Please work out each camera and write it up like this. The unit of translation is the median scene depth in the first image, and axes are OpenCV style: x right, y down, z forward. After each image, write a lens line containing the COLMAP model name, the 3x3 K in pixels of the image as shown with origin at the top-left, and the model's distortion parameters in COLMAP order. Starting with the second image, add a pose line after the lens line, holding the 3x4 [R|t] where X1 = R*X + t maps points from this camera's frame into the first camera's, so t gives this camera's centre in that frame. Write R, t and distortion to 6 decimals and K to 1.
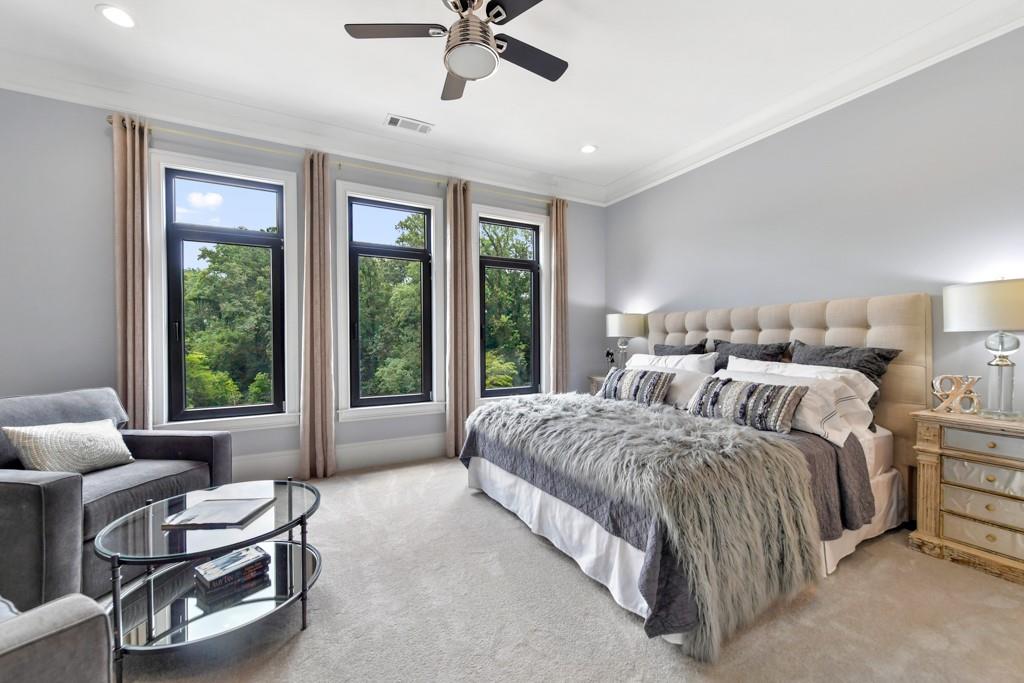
lens RADIAL K [[414.9, 0, 512.5], [0, 414.9, 342.4], [0, 0, 1]] dist [0.000181, 0.000035]
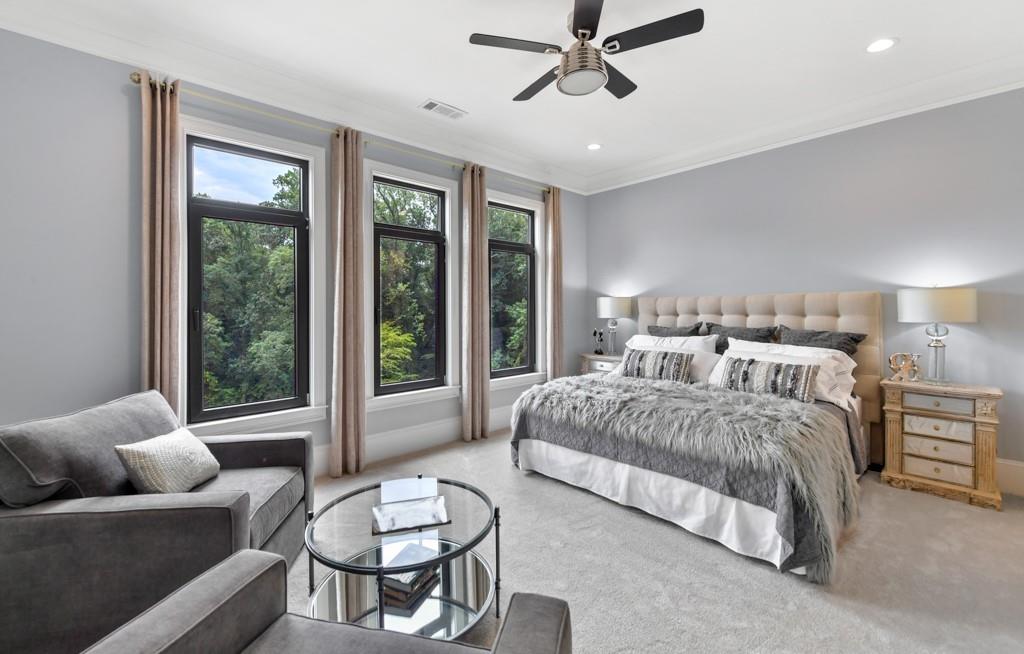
lens RADIAL K [[432.9, 0, 499.4], [0, 432.9, 304.4], [0, 0, 1]] dist [-0.003251, -0.000046]
pose [[0.970134, 0.001561, 0.242566, -0.441960], [0.001758, 0.999908, -0.013467, -0.050230], [-0.242564, 0.013491, 0.970041, -0.043601]]
